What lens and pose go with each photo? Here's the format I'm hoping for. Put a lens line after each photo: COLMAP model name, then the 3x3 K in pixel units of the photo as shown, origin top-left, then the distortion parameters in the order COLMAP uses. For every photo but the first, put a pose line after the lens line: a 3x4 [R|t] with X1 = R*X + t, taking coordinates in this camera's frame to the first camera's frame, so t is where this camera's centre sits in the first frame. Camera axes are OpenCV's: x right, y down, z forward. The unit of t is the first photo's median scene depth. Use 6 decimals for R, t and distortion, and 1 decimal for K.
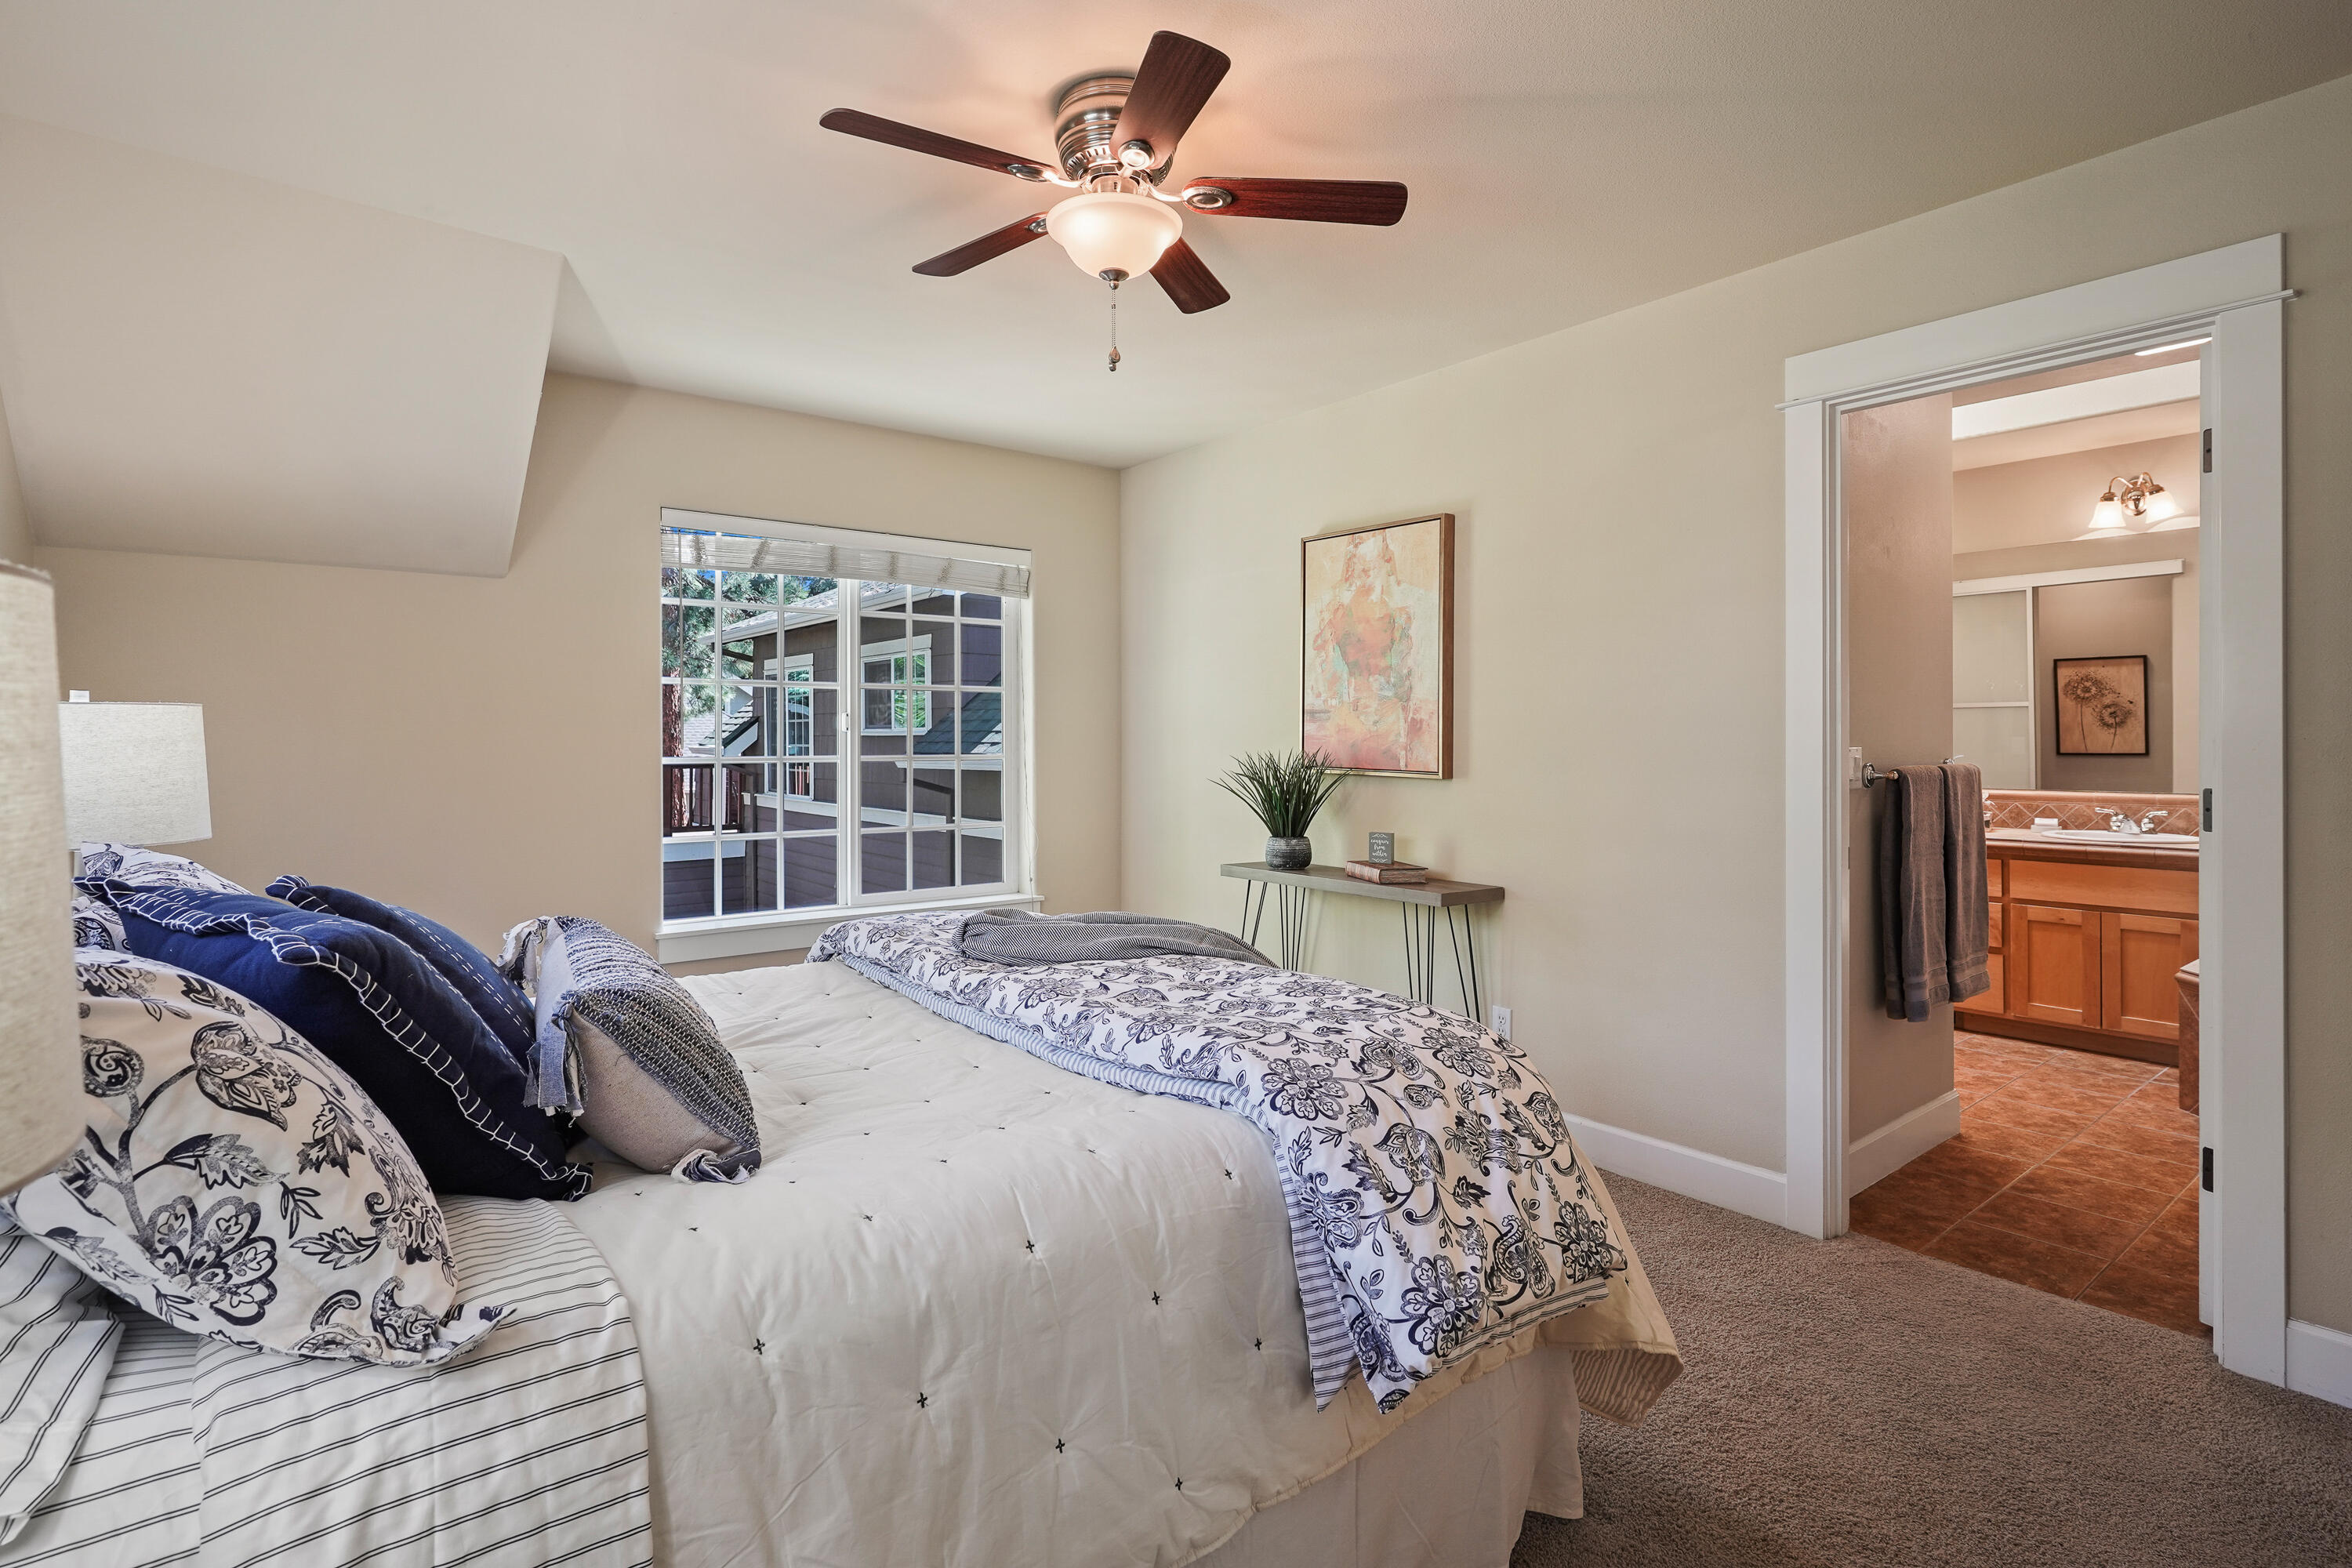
lens RADIAL K [[1165.1, 0, 1163.0], [0, 1165.1, 744.6], [0, 0, 1]] dist [-0.001986, 0.004056]
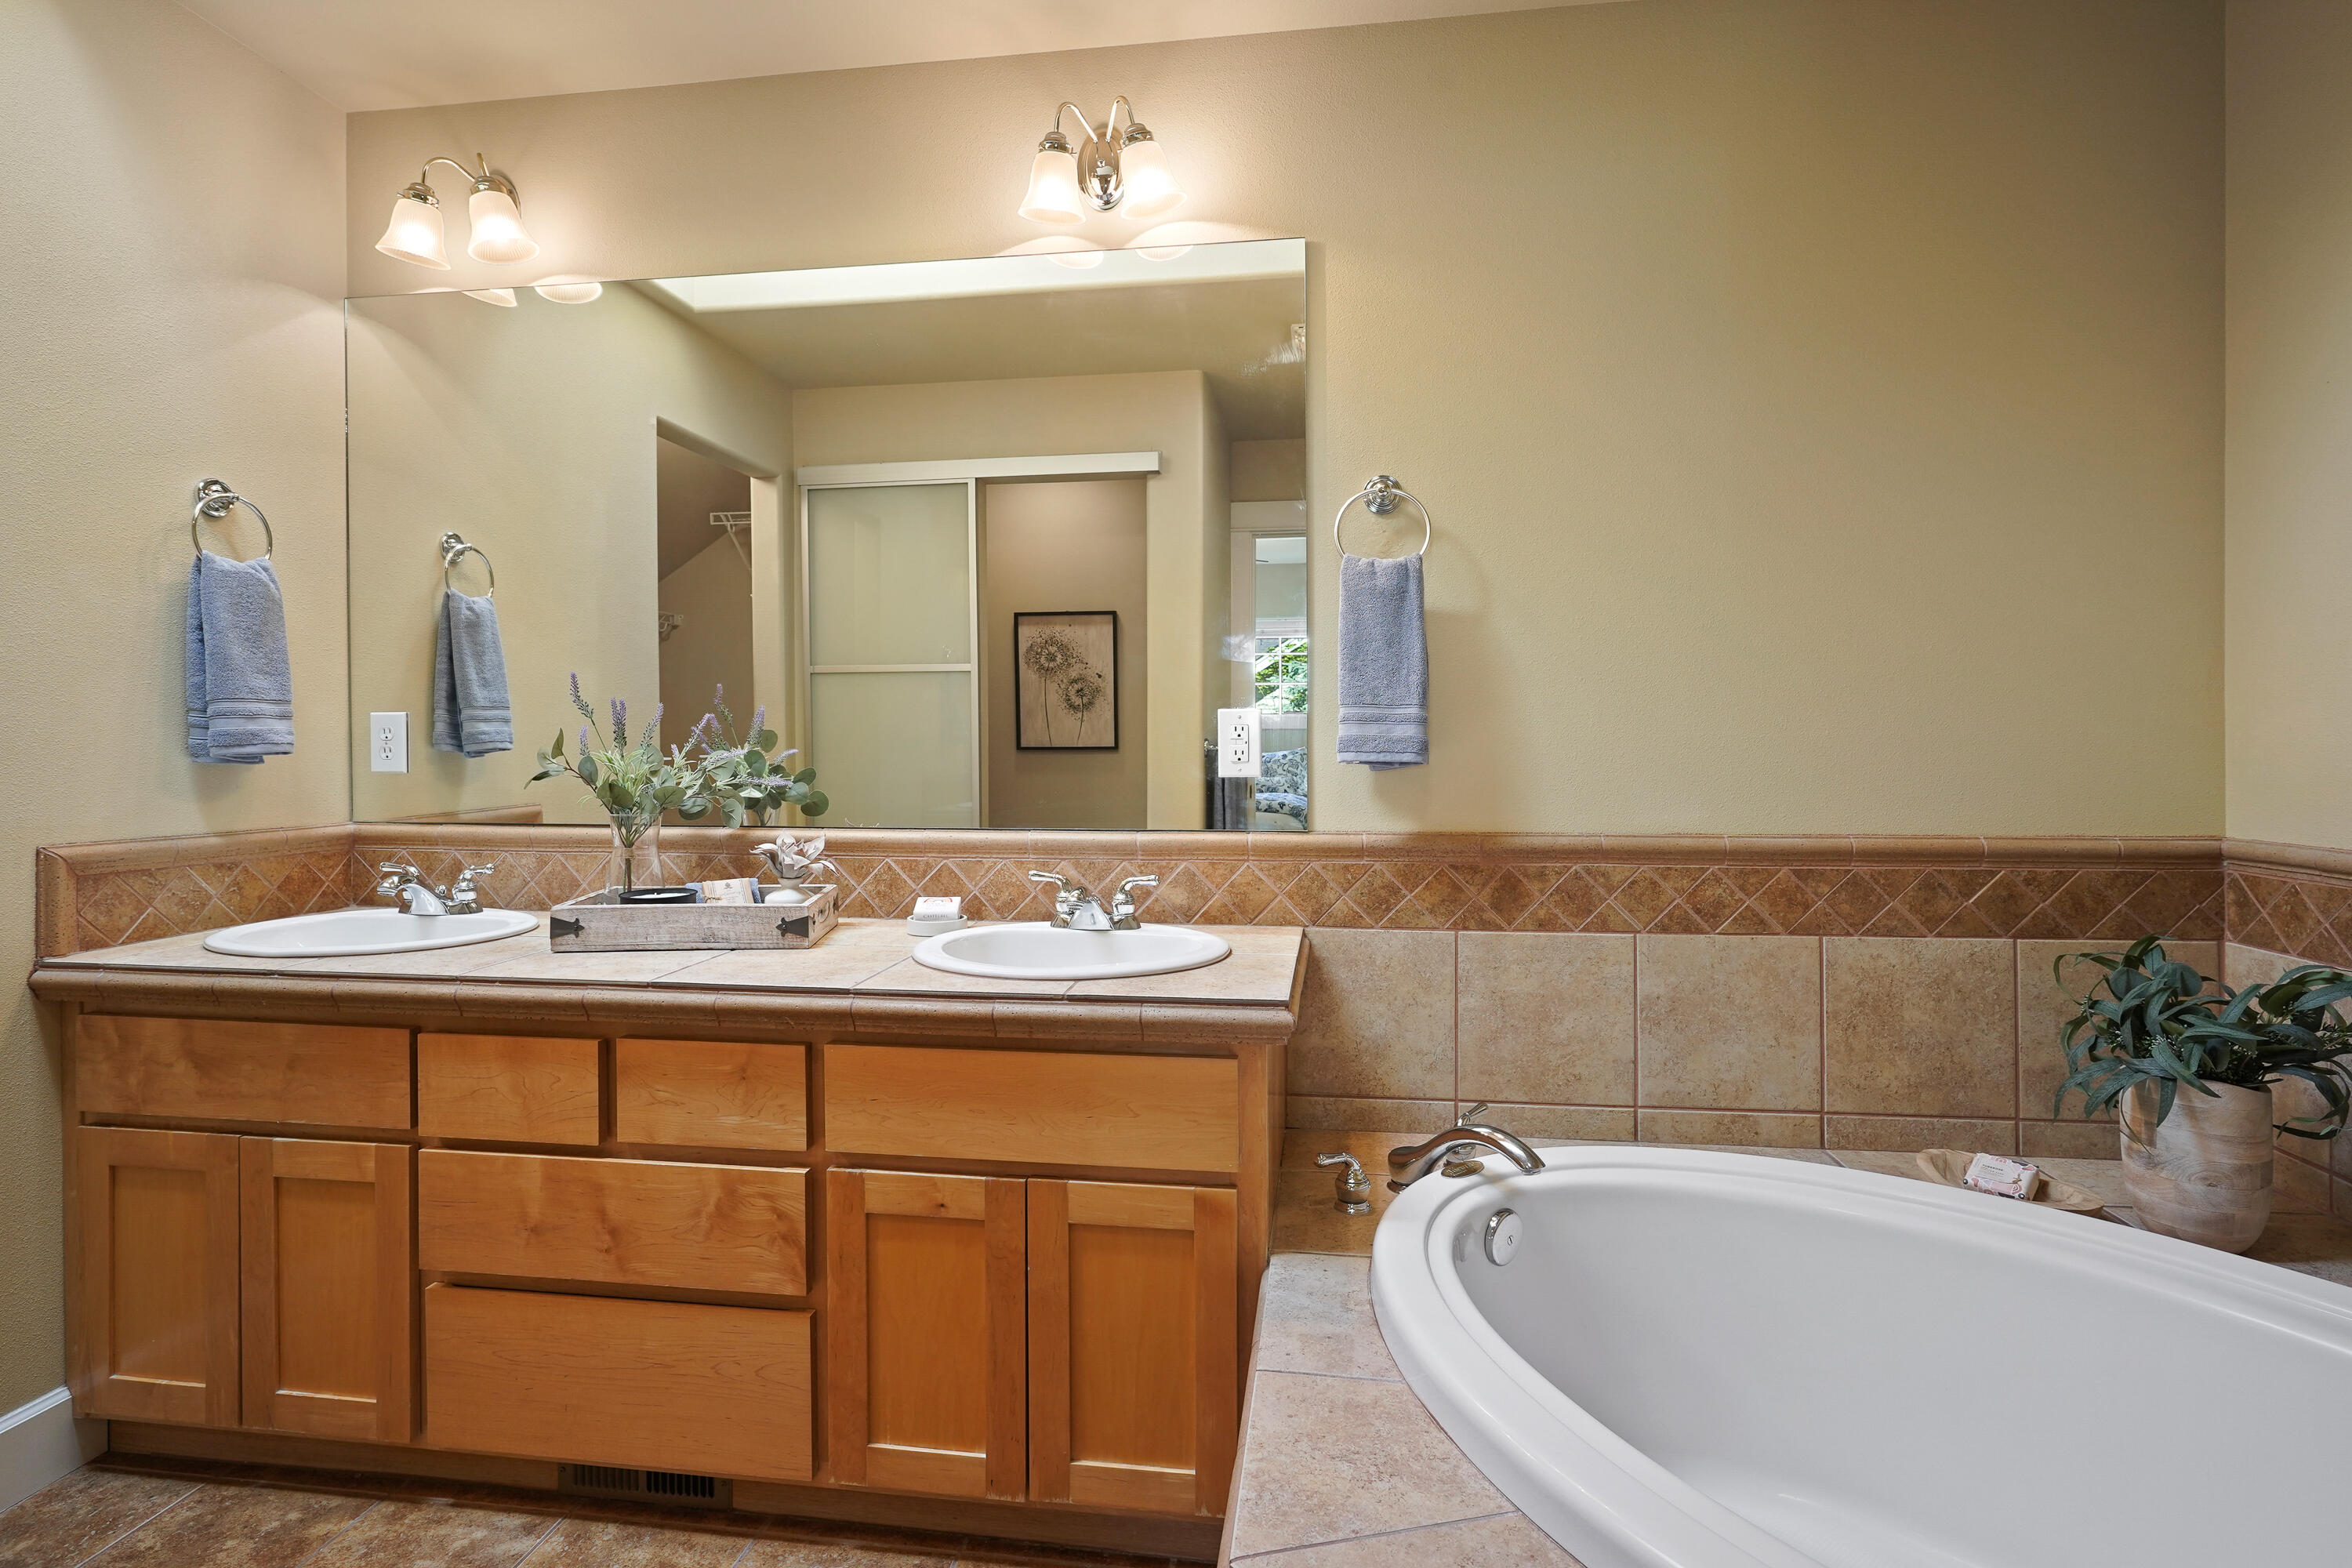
lens RADIAL K [[1165.1, 0, 1175.9], [0, 1165.1, 760.4], [0, 0, 1]] dist [-0.001986, 0.004056]
pose [[0.727942, -0.007051, 0.685603, 0.531009], [-0.002672, 0.999910, 0.013121, 0.008336], [-0.685634, -0.011383, 0.727858, 0.634536]]
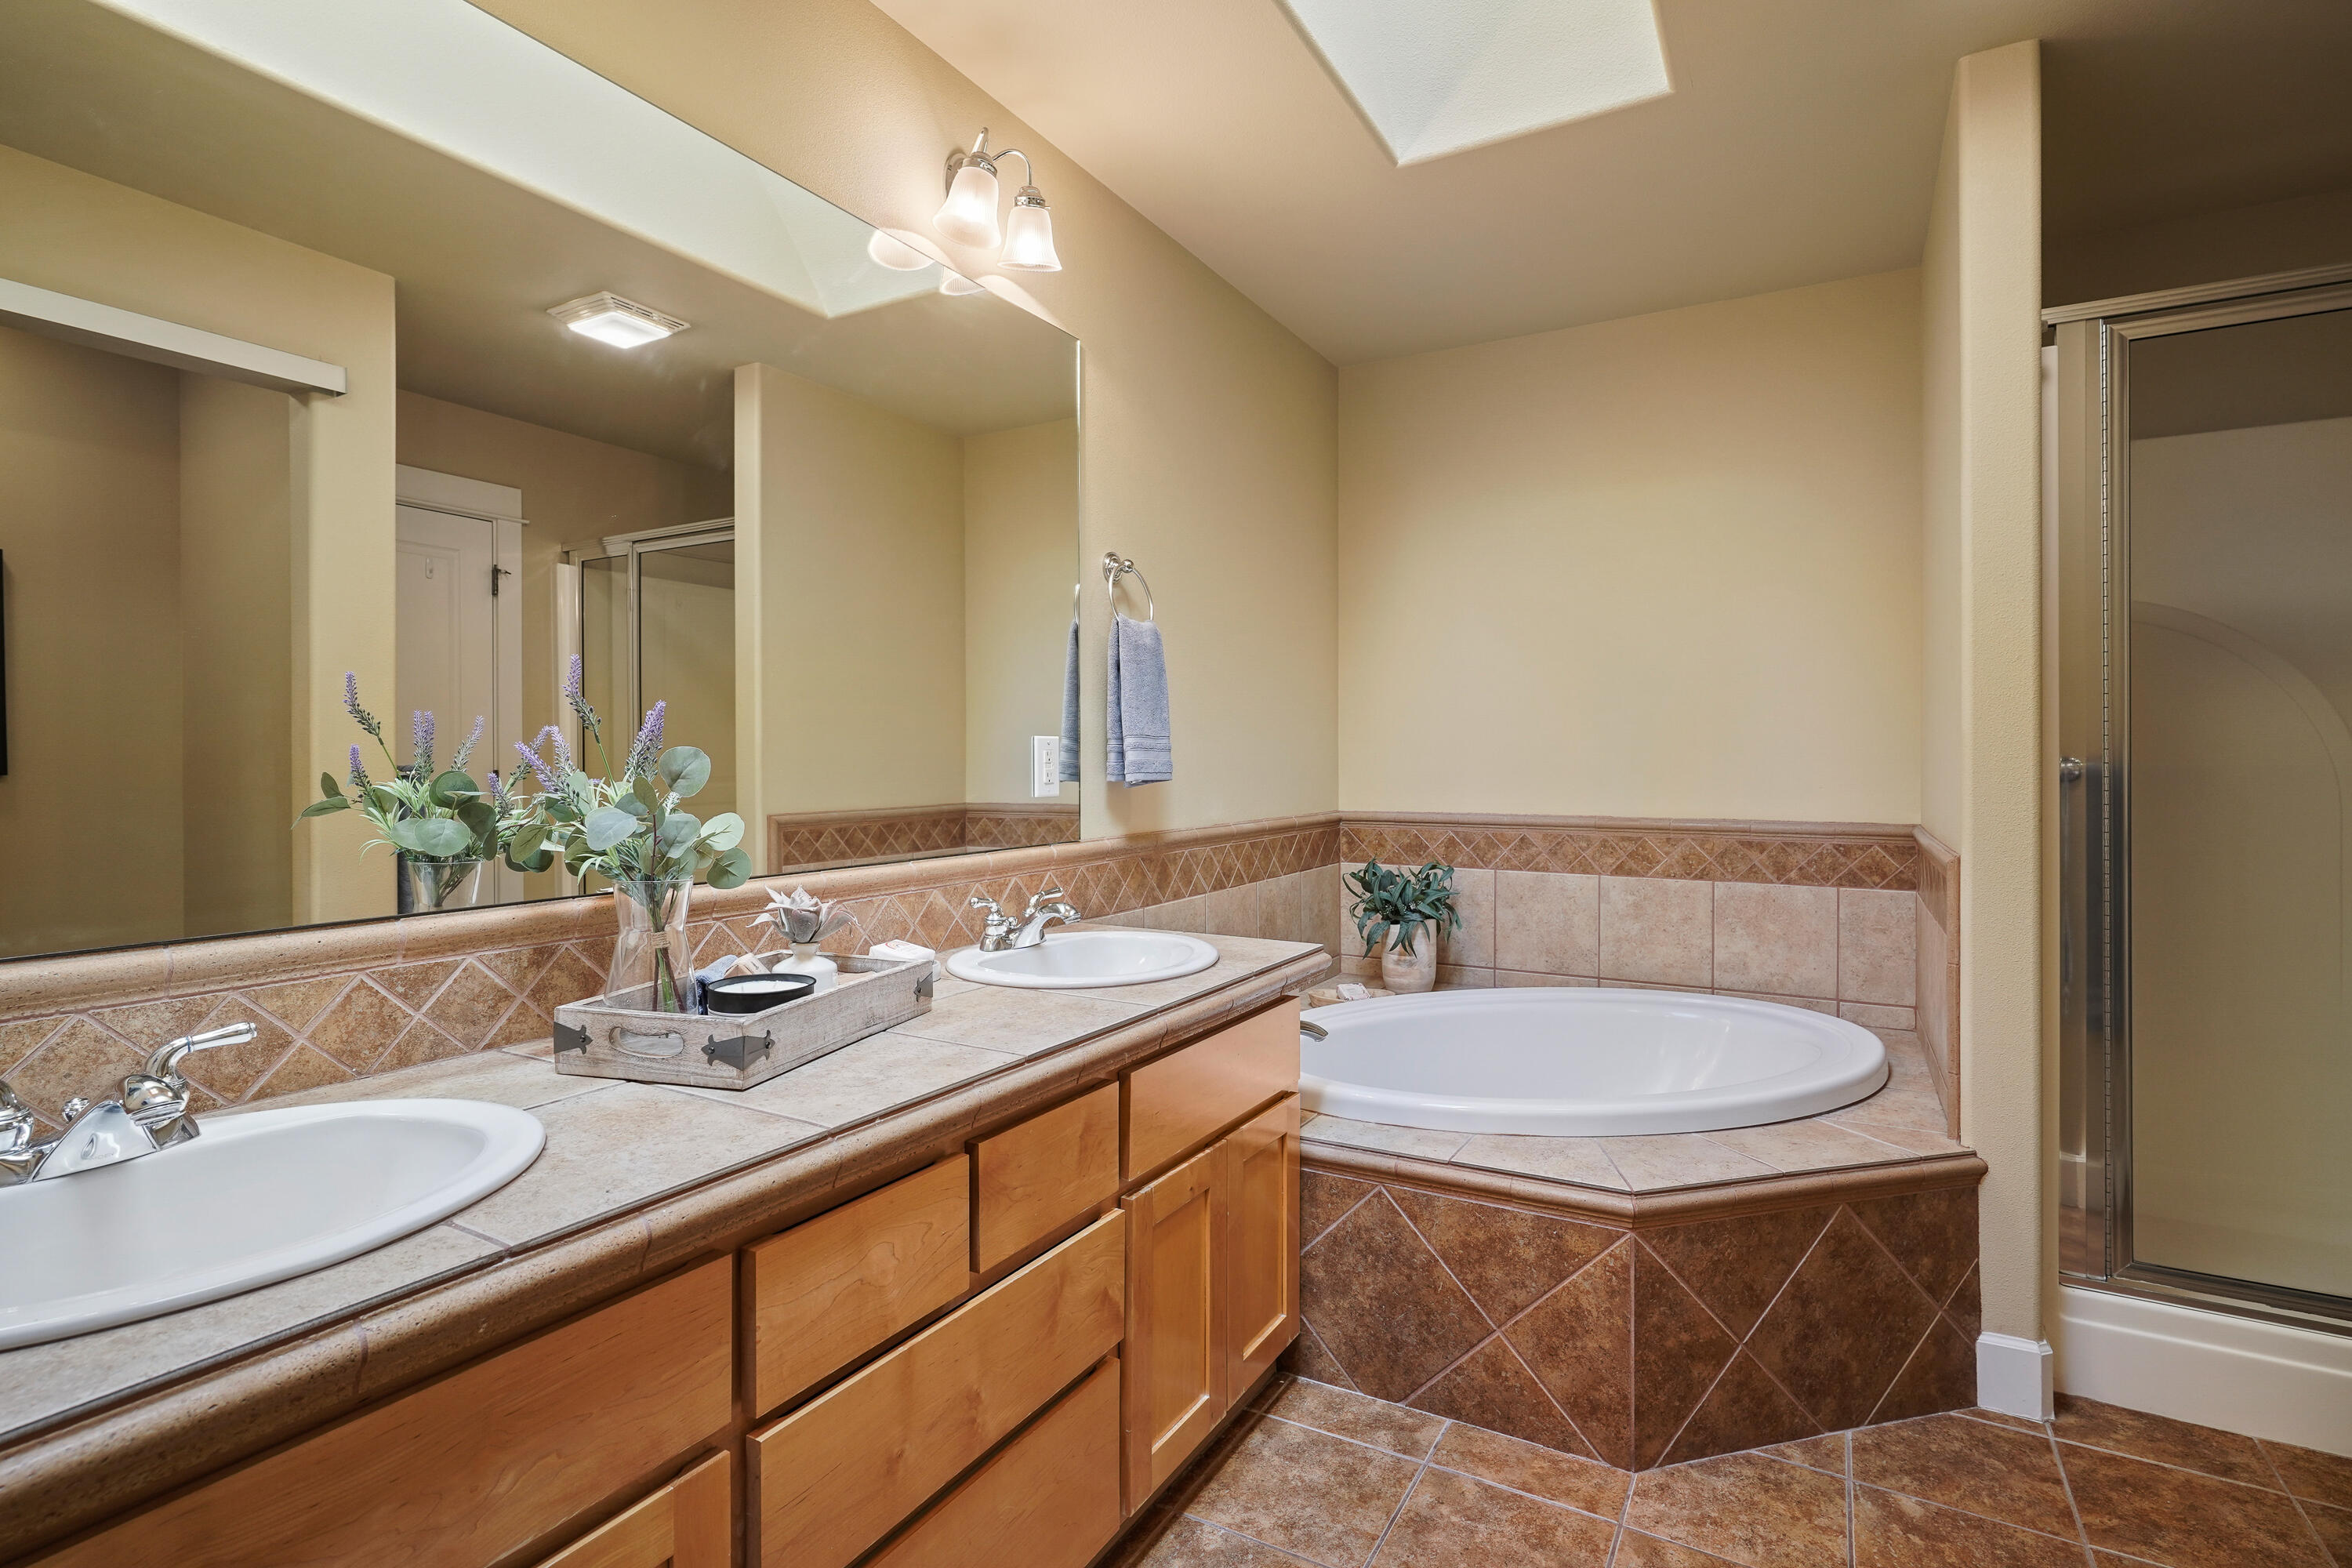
lens RADIAL K [[1165.1, 0, 1179.9], [0, 1165.1, 776.3], [0, 0, 1]] dist [-0.001986, 0.004056]
pose [[-0.384555, -0.008638, 0.923062, 0.376224], [0.002251, 0.999944, 0.010295, 0.006617], [-0.923099, 0.006037, -0.384514, 1.058546]]
